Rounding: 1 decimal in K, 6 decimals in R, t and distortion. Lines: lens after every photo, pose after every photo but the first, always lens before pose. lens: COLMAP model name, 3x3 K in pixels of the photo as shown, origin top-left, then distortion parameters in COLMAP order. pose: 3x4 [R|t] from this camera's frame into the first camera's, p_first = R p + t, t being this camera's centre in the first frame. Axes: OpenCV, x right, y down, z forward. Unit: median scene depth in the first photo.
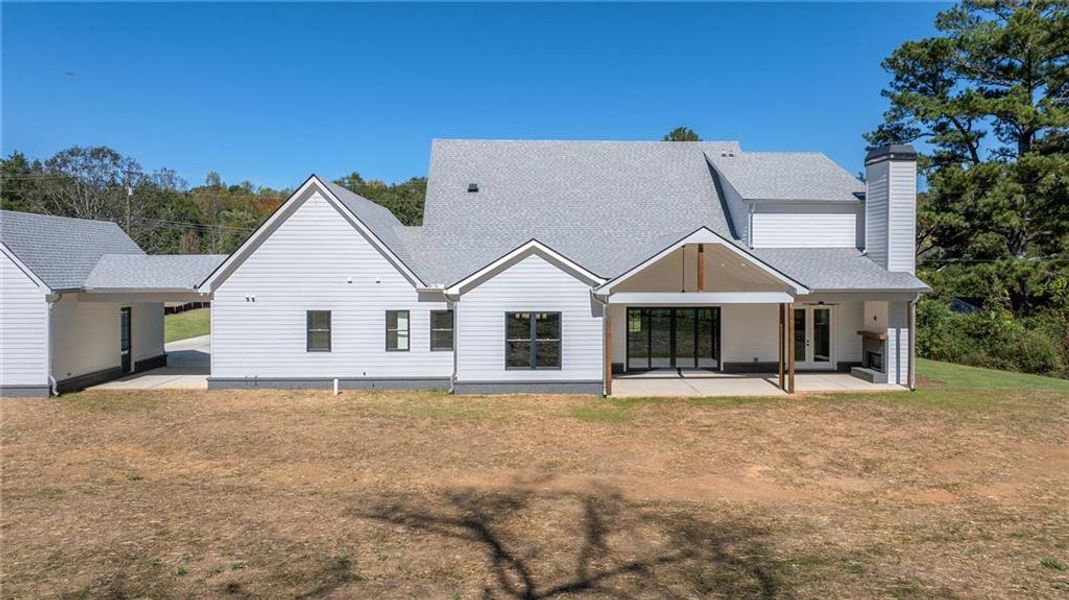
lens RADIAL K [[753.8, 0, 531.1], [0, 753.8, 297.0], [0, 0, 1]] dist [-0.001190, -0.003740]
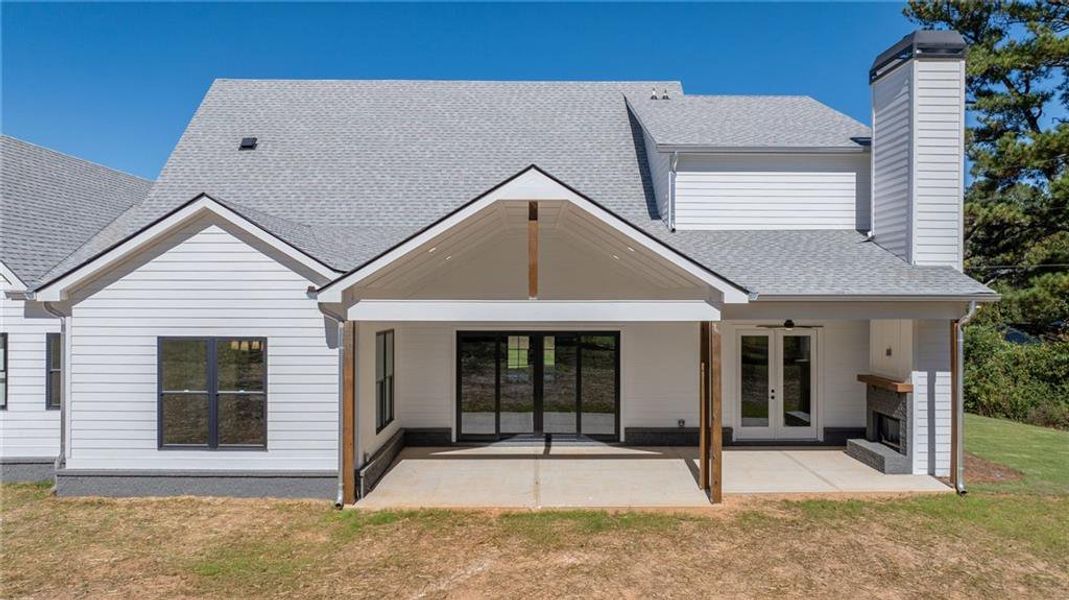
lens RADIAL K [[734.3, 0, 534.5], [0, 734.3, 316.9], [0, 0, 1]] dist [-0.038074, 0.059140]
pose [[0.999315, 0.003423, -0.036835, 0.214556], [-0.003961, 0.999886, -0.014548, 0.010842], [0.036781, 0.014684, 0.999215, 0.450763]]
